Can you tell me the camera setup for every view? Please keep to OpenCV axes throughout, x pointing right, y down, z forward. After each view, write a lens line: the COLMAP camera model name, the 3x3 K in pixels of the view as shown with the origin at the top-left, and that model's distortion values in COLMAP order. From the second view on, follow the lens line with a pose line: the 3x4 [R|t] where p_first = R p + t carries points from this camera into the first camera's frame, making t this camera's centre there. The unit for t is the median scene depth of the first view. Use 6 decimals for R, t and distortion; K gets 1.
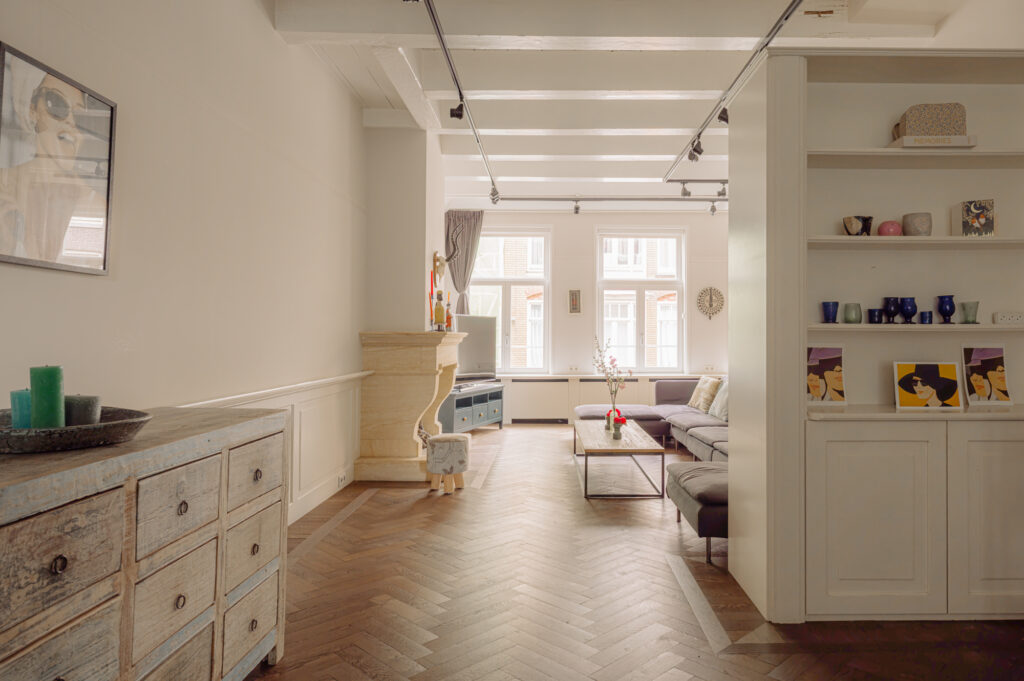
lens RADIAL K [[681.1, 0, 515.5], [0, 681.1, 338.1], [0, 0, 1]] dist [-0.000522, 0.000038]
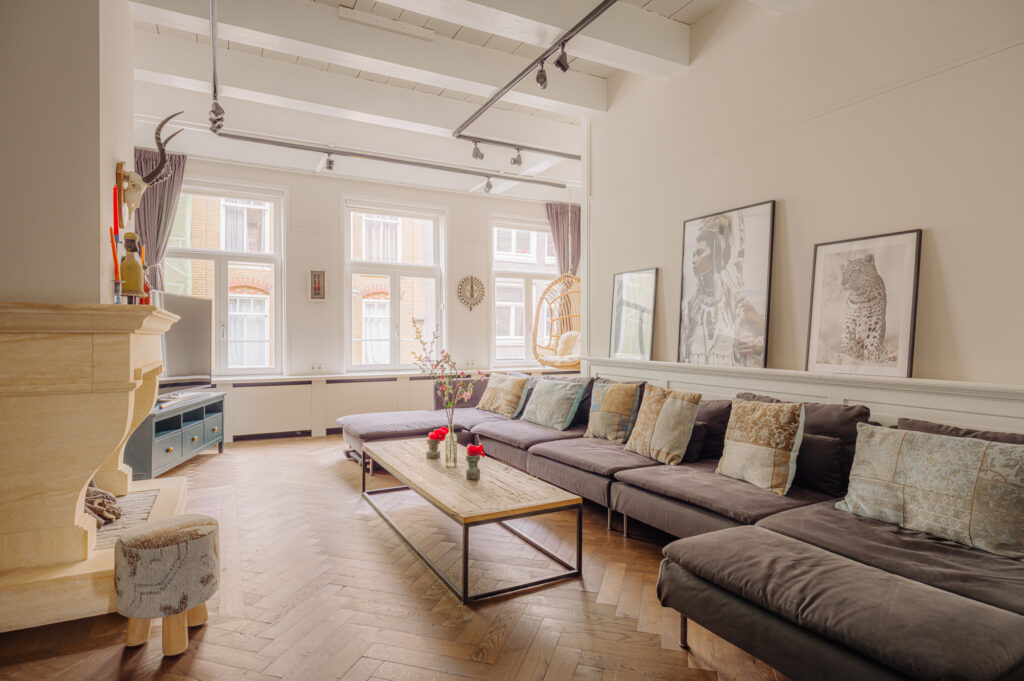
lens RADIAL K [[567.3, 0, 513.7], [0, 567.3, 348.4], [0, 0, 1]] dist [-0.002289, -0.000088]
pose [[0.868226, -0.008632, 0.496093, -0.051885], [-0.001361, 0.999803, 0.019779, 0.009334], [-0.496166, -0.017848, 0.868044, 0.331647]]
